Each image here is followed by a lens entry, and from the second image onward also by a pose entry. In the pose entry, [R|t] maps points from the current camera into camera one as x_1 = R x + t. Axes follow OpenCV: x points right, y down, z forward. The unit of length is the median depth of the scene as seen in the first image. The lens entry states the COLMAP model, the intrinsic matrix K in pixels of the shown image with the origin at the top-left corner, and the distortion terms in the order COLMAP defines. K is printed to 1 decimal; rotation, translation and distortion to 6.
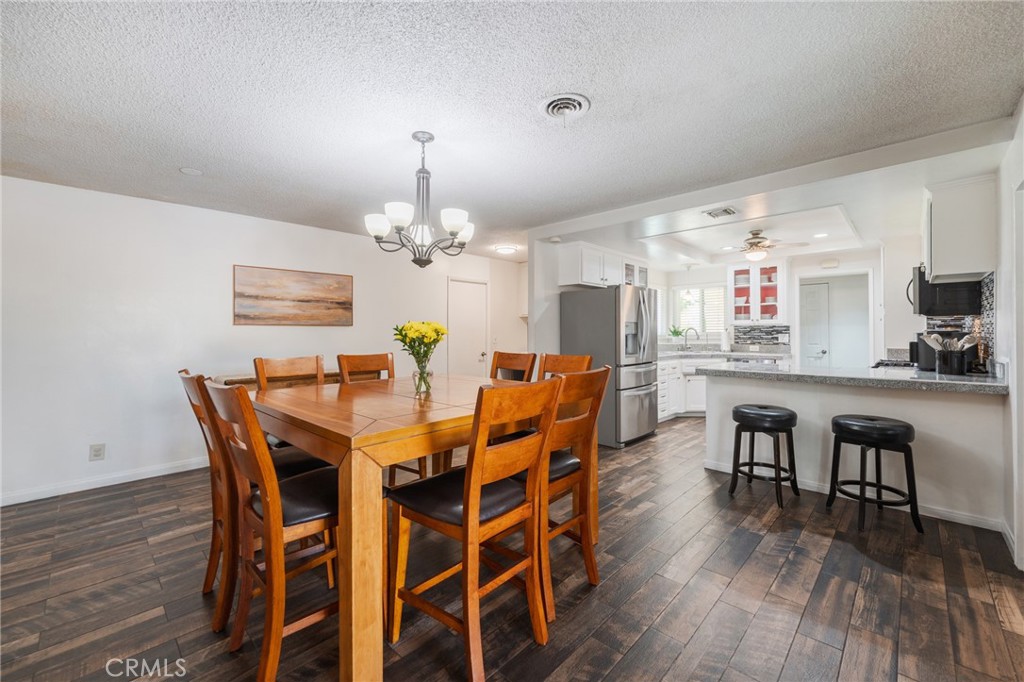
lens RADIAL K [[418.8, 0, 509.4], [0, 418.8, 329.0], [0, 0, 1]] dist [-0.001736, -0.000361]
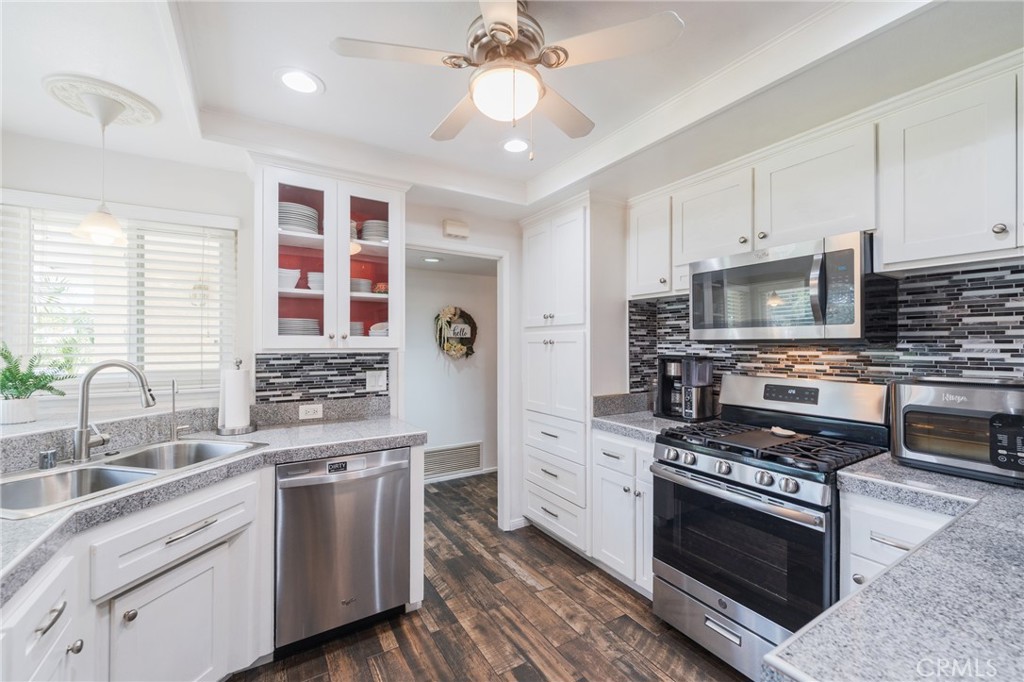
lens RADIAL K [[418.8, 0, 500.8], [0, 418.8, 344.3], [0, 0, 1]] dist [-0.001736, -0.000361]
pose [[0.263164, 0.008113, 0.964717, 0.280403], [-0.008911, 0.999942, -0.005979, -0.014417], [-0.964710, -0.007023, 0.263221, 0.779925]]
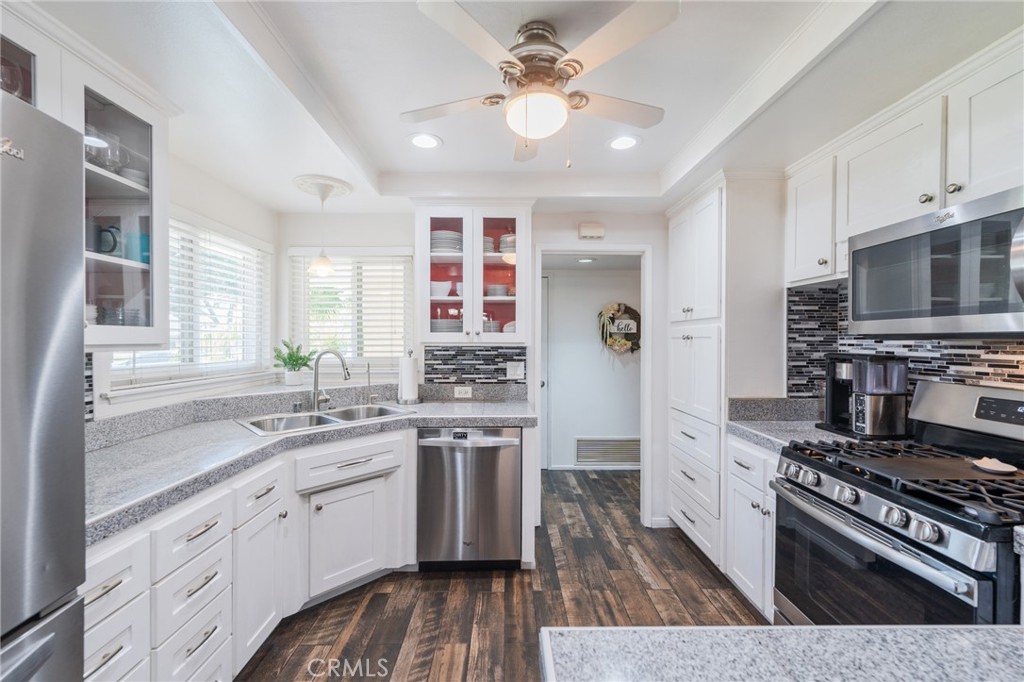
lens RADIAL K [[418.8, 0, 510.2], [0, 418.8, 342.3], [0, 0, 1]] dist [-0.001736, -0.000361]
pose [[0.711417, 0.001936, 0.702767, 0.305466], [-0.011825, 0.999888, 0.009216, -0.016744], [-0.702670, -0.014867, 0.711360, 0.662235]]
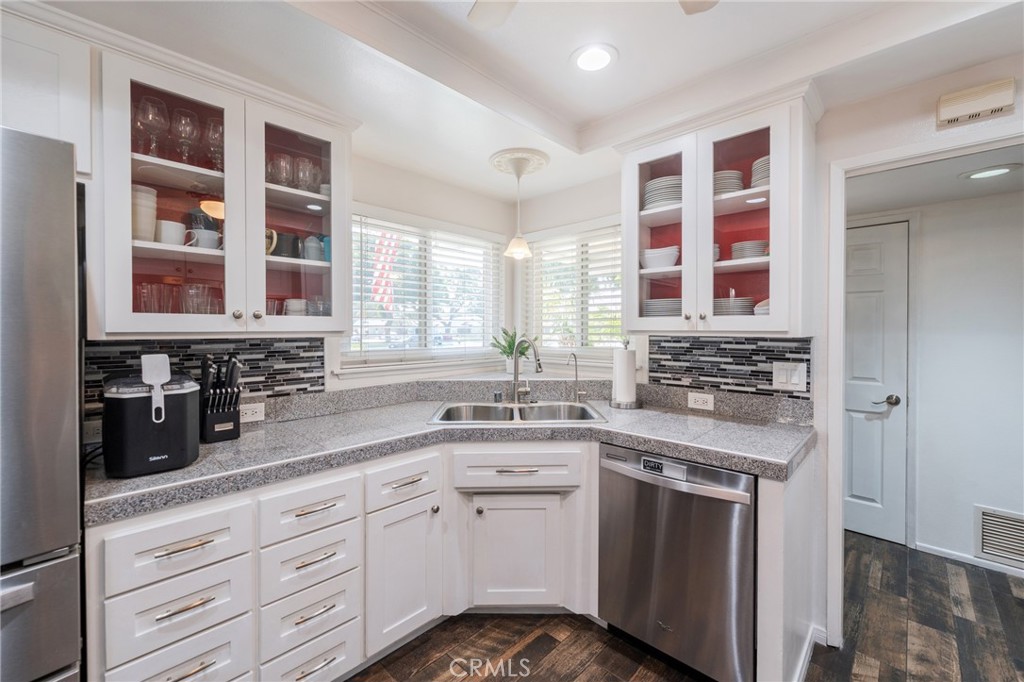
lens RADIAL K [[418.8, 0, 509.2], [0, 418.8, 328.9], [0, 0, 1]] dist [-0.001736, -0.000361]
pose [[0.999962, 0.004242, -0.007624, 0.459343], [-0.004127, 0.999878, 0.015056, -0.017472], [0.007687, -0.015024, 0.999858, 0.703364]]
